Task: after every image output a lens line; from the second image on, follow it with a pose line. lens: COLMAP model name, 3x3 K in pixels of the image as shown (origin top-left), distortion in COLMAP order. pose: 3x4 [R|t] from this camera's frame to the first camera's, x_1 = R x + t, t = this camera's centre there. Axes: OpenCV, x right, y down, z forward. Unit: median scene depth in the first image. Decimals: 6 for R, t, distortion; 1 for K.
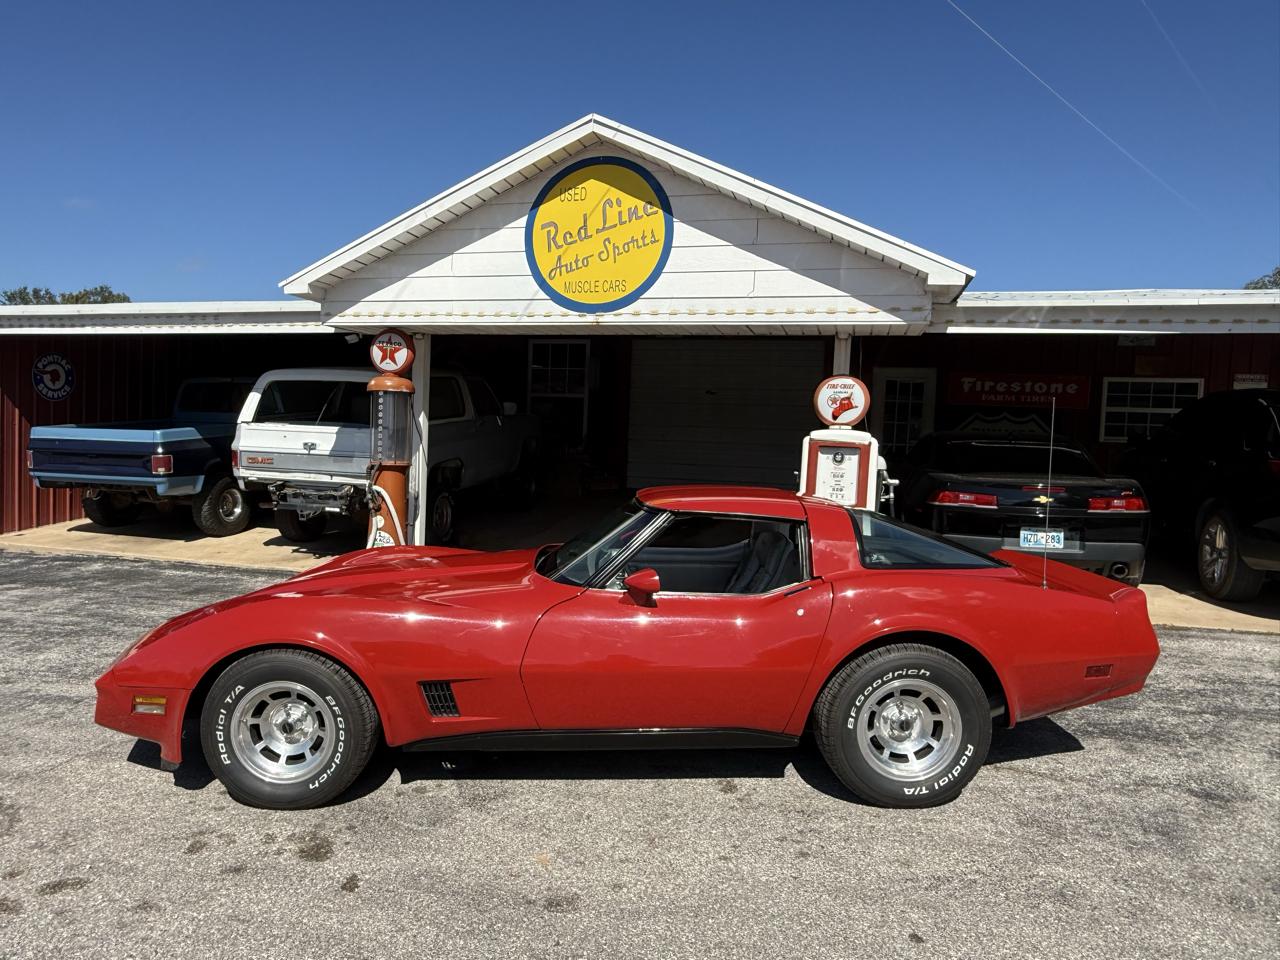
lens RADIAL K [[839.9, 0, 603.7], [0, 839.9, 480.8], [0, 0, 1]] dist [-0.002879, 0.002636]
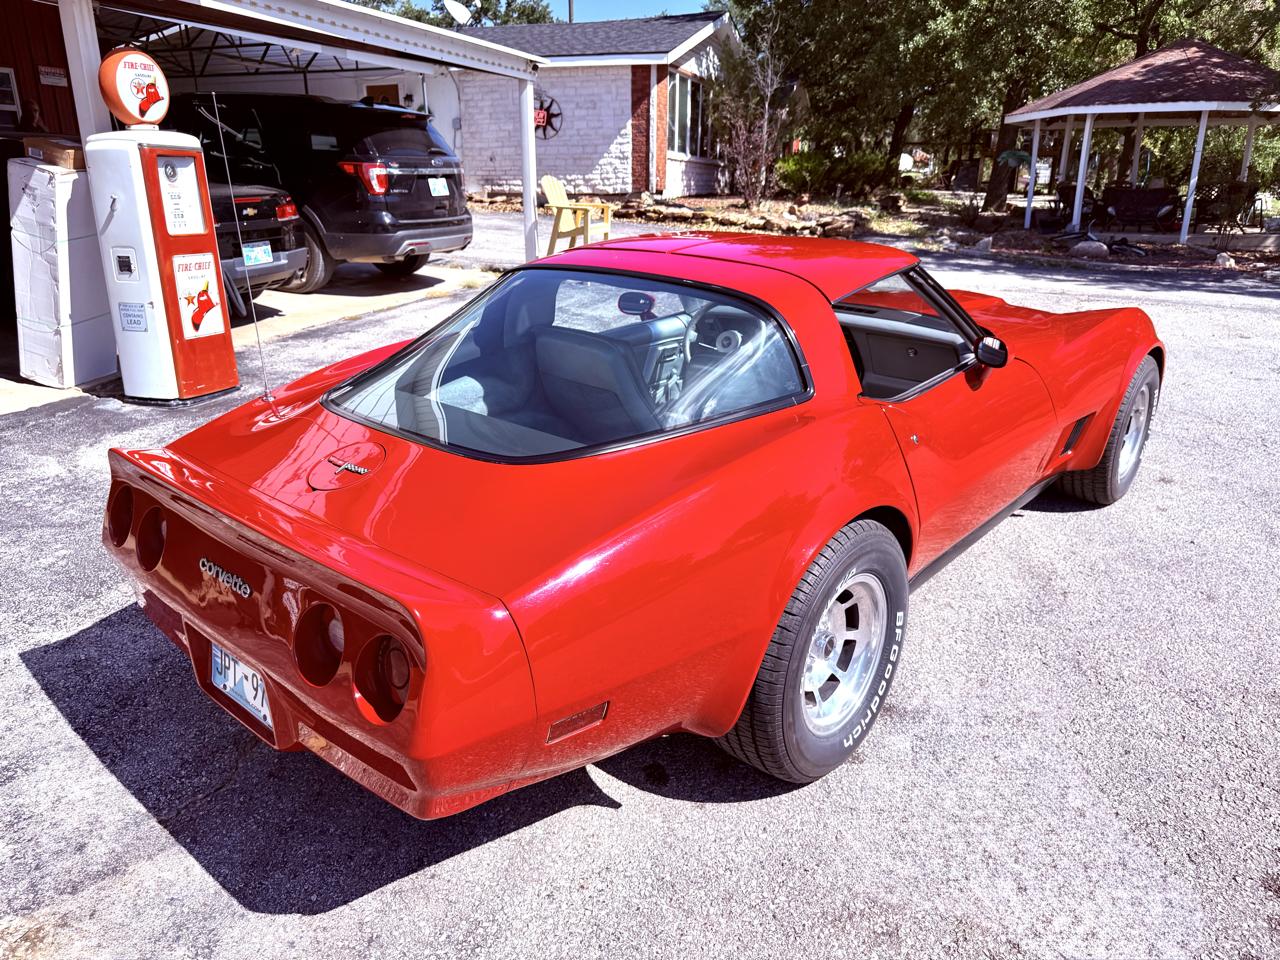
lens RADIAL K [[908.6, 0, 635.9], [0, 908.6, 485.8], [0, 0, 1]] dist [0.033867, -0.052535]
pose [[0.036467, -0.352869, 0.934962, -0.533694], [0.047101, 0.935151, 0.351103, -0.029771], [-0.998224, 0.031234, 0.050722, 0.527922]]
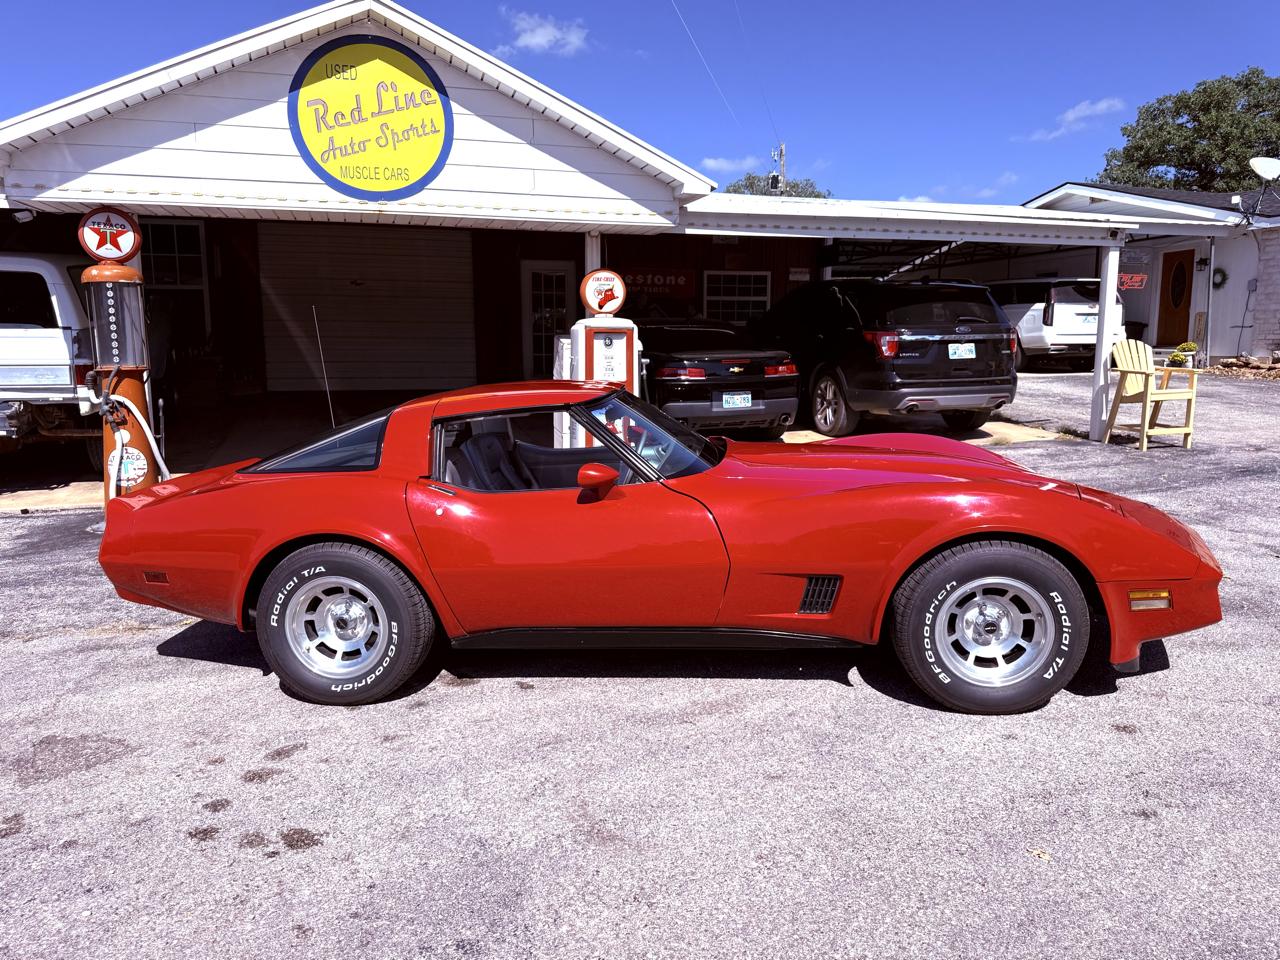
lens RADIAL K [[905.6, 0, 643.7], [0, 905.6, 481.9], [0, 0, 1]] dist [0.098889, -0.161150]
pose [[0.833489, -0.120062, 0.539334, -0.364830], [0.060767, 0.990104, 0.126498, 0.008304], [-0.549184, -0.072661, 0.832536, -0.088100]]
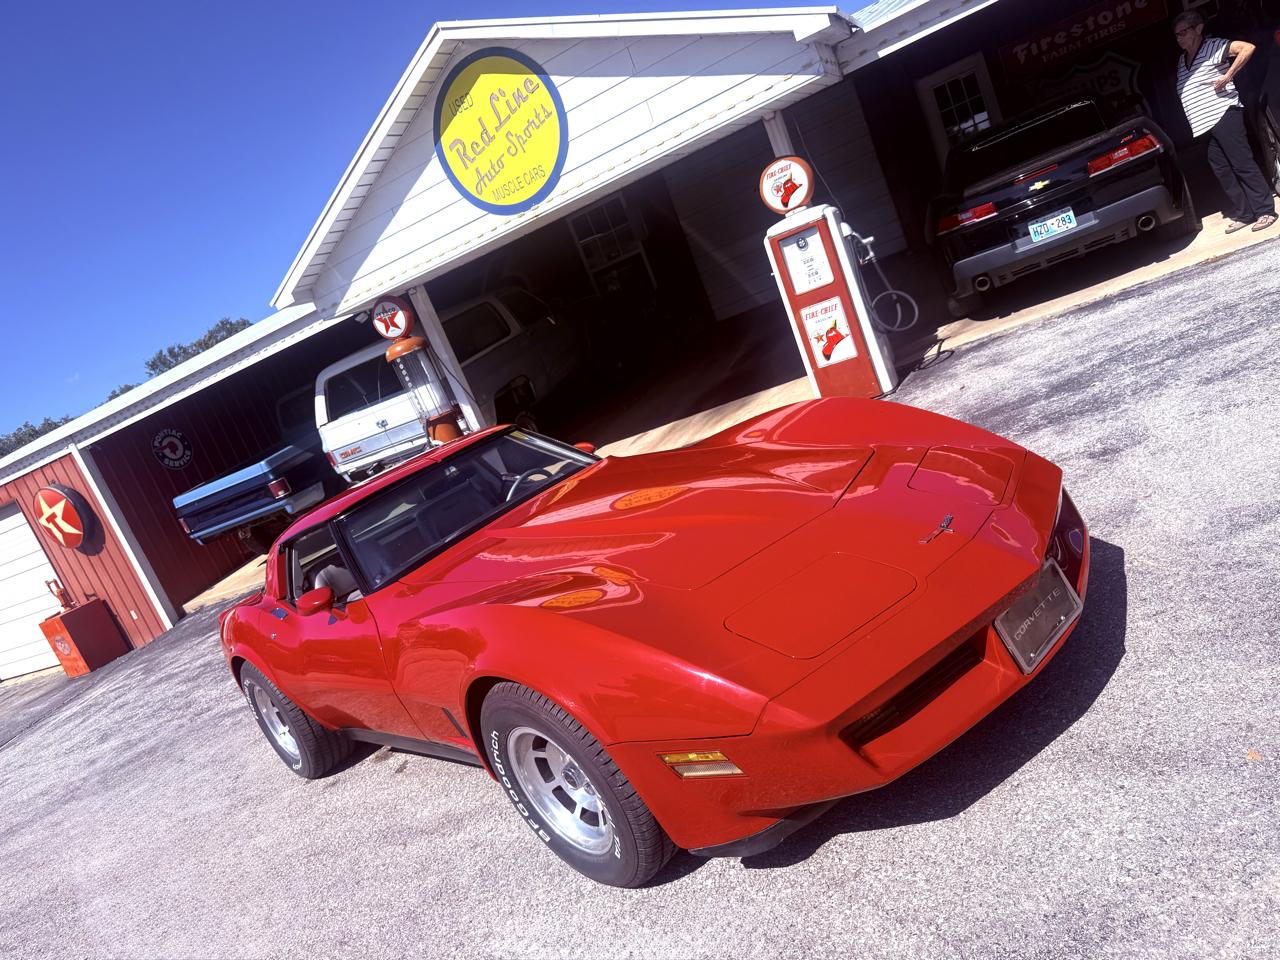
lens RADIAL K [[905.6, 0, 643.7], [0, 905.6, 481.9], [0, 0, 1]] dist [0.098889, -0.161150]
pose [[0.902966, -0.368513, -0.221022, 0.233681], [0.401531, 0.906782, 0.128529, 0.013702], [0.153055, -0.204805, 0.966762, -0.115581]]
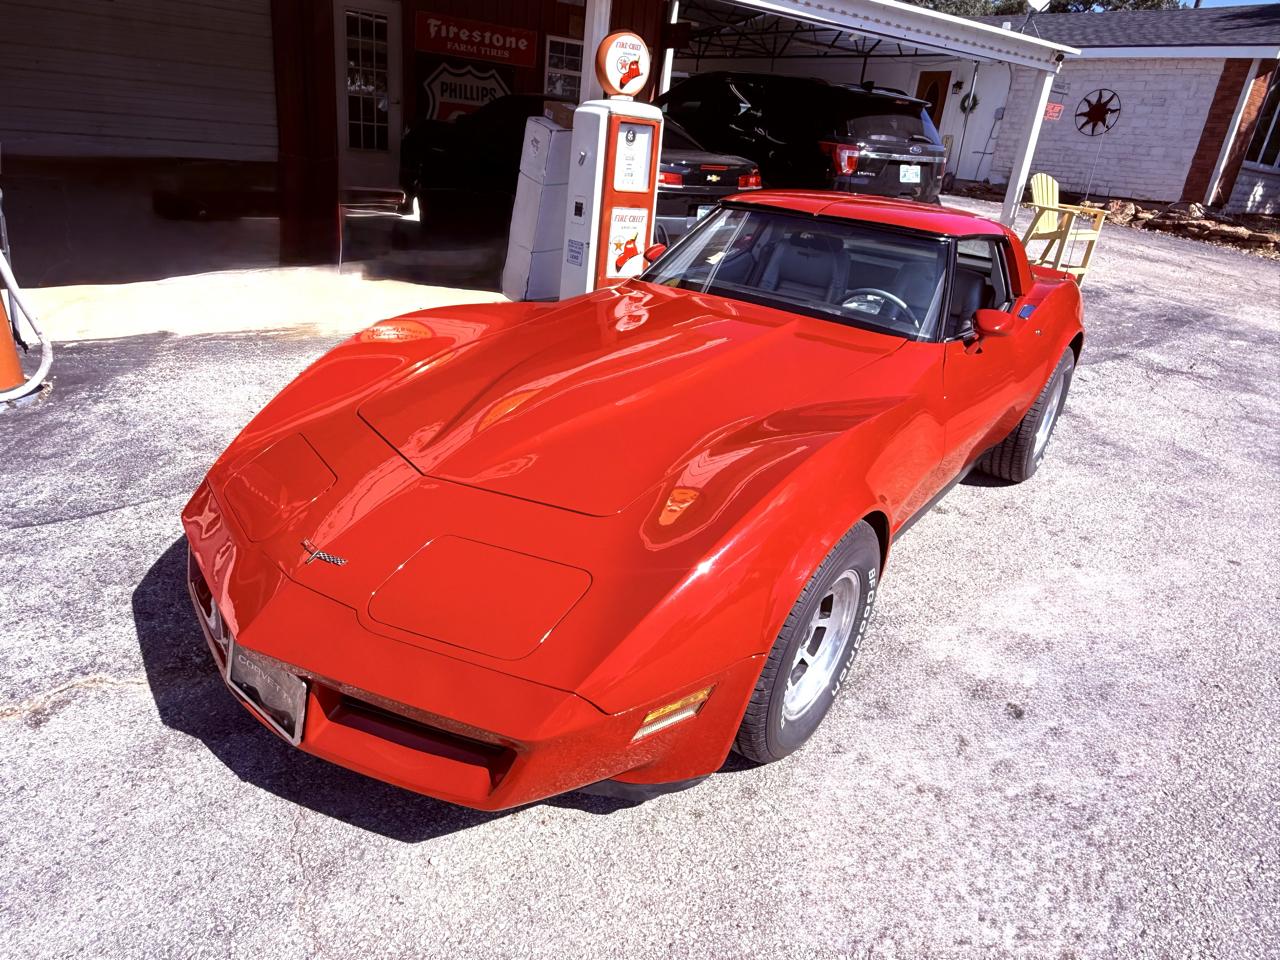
lens RADIAL K [[839.9, 0, 603.7], [0, 839.9, 480.8], [0, 0, 1]] dist [-0.002879, 0.002636]
pose [[0.614630, -0.288541, 0.734148, -0.471704], [-0.026062, 0.922761, 0.384490, -0.030418], [-0.788385, -0.255453, 0.559637, 0.410578]]
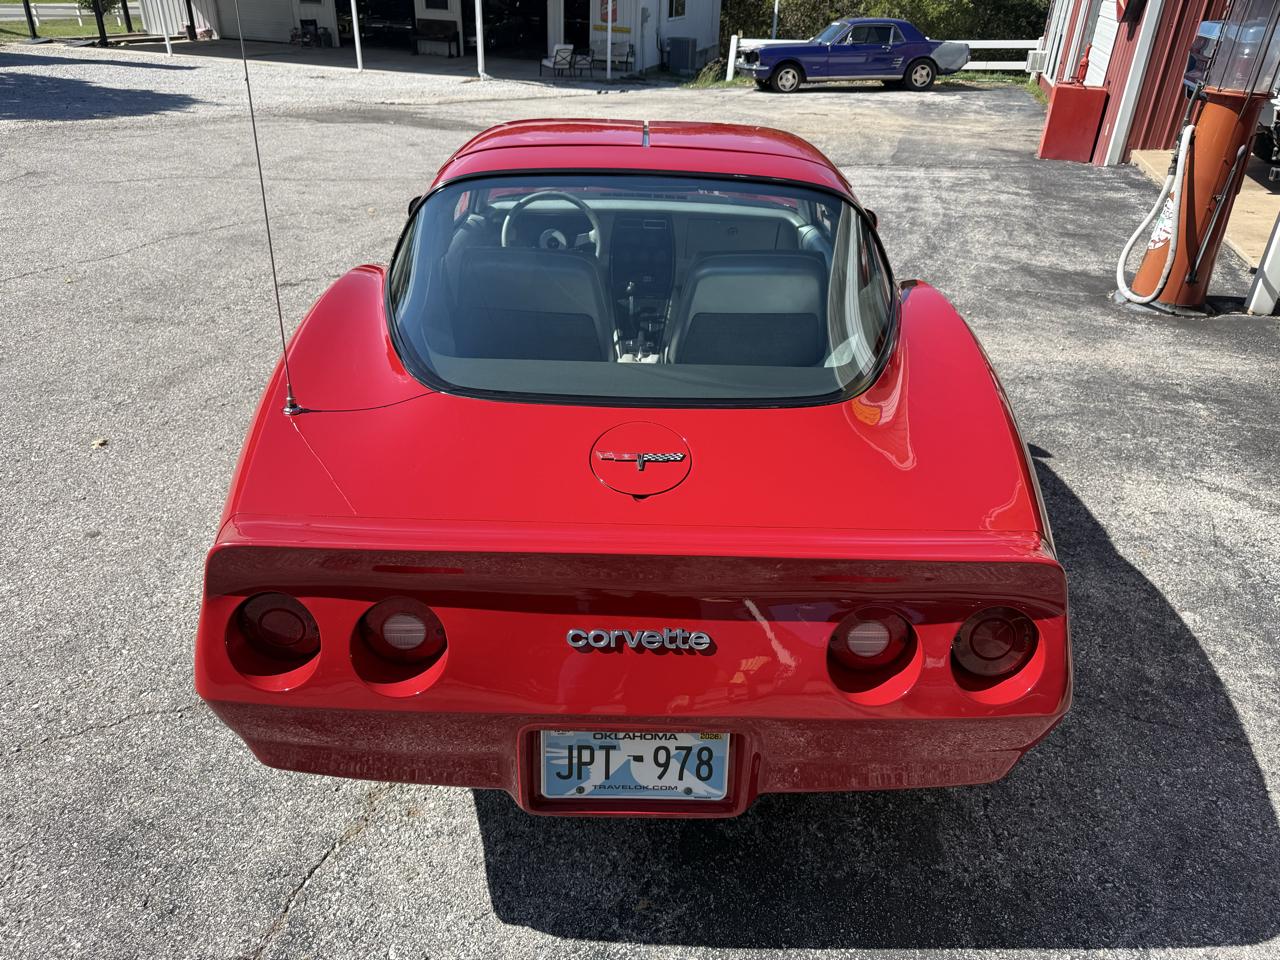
lens RADIAL K [[905.6, 0, 643.7], [0, 905.6, 481.9], [0, 0, 1]] dist [0.098889, -0.161150]
pose [[0.004985, 0.462803, -0.886447, 0.522327], [-0.090792, 0.883007, 0.460496, -0.043291], [0.995857, 0.078187, 0.046421, 0.621240]]
